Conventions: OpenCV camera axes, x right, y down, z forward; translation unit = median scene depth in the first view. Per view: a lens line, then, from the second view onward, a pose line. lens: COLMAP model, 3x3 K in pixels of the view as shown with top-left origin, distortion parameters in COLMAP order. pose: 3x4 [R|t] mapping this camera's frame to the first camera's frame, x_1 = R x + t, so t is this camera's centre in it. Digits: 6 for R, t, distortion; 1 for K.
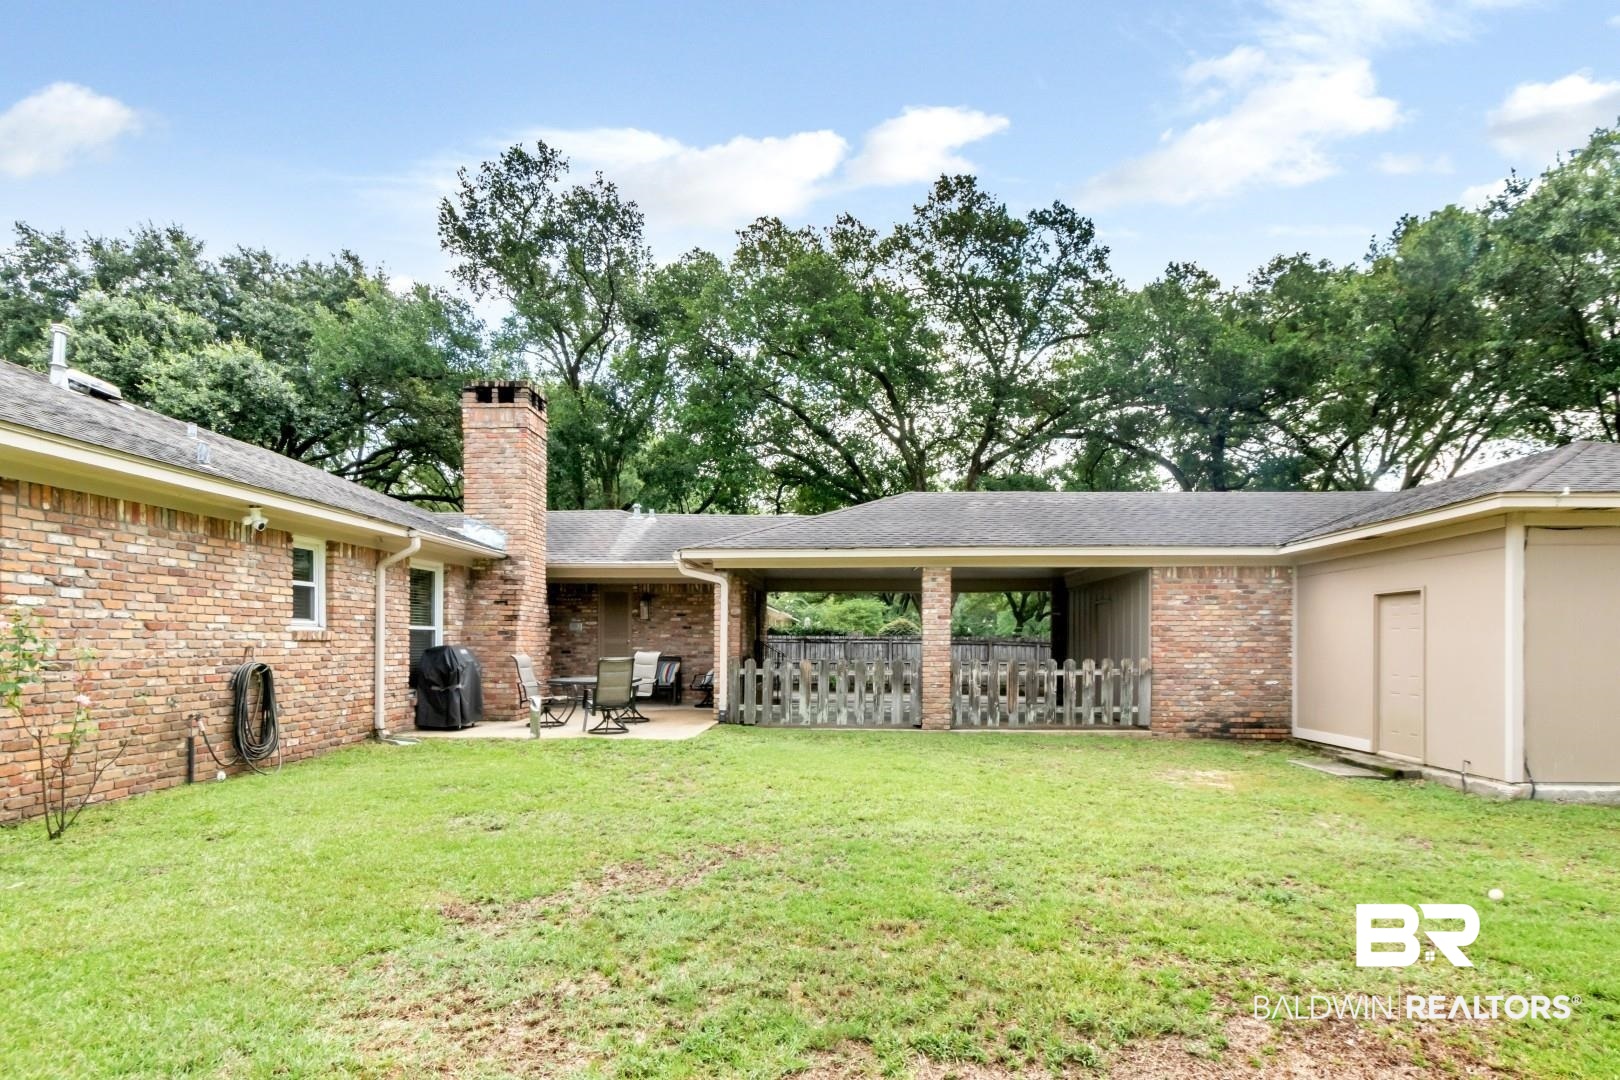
lens RADIAL K [[826.5, 0, 809.6], [0, 826.5, 640.8], [0, 0, 1]] dist [-0.000071, -0.000847]
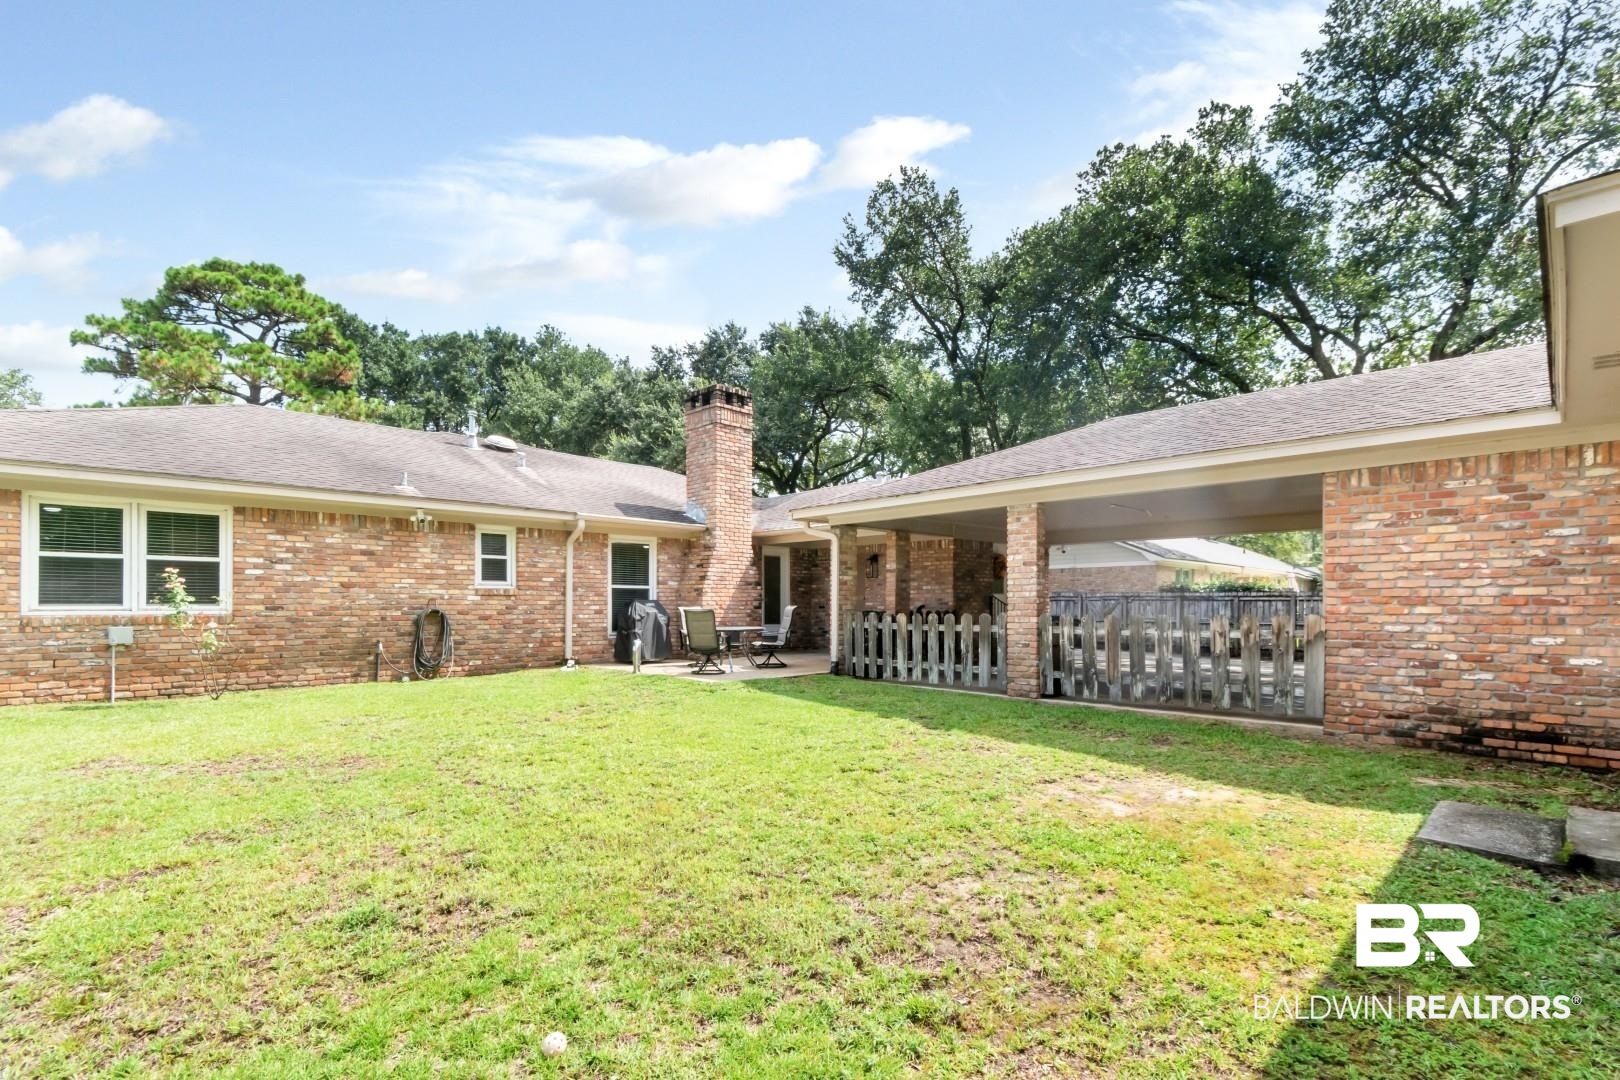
lens RADIAL K [[729.1, 0, 809.9], [0, 729.1, 602.4], [0, 0, 1]] dist [0.010689, -0.010936]
pose [[0.732496, -0.003142, -0.680764, 0.511580], [0.001883, 0.999995, -0.002588, 0.012456], [0.680769, 0.000614, 0.732498, 0.309951]]
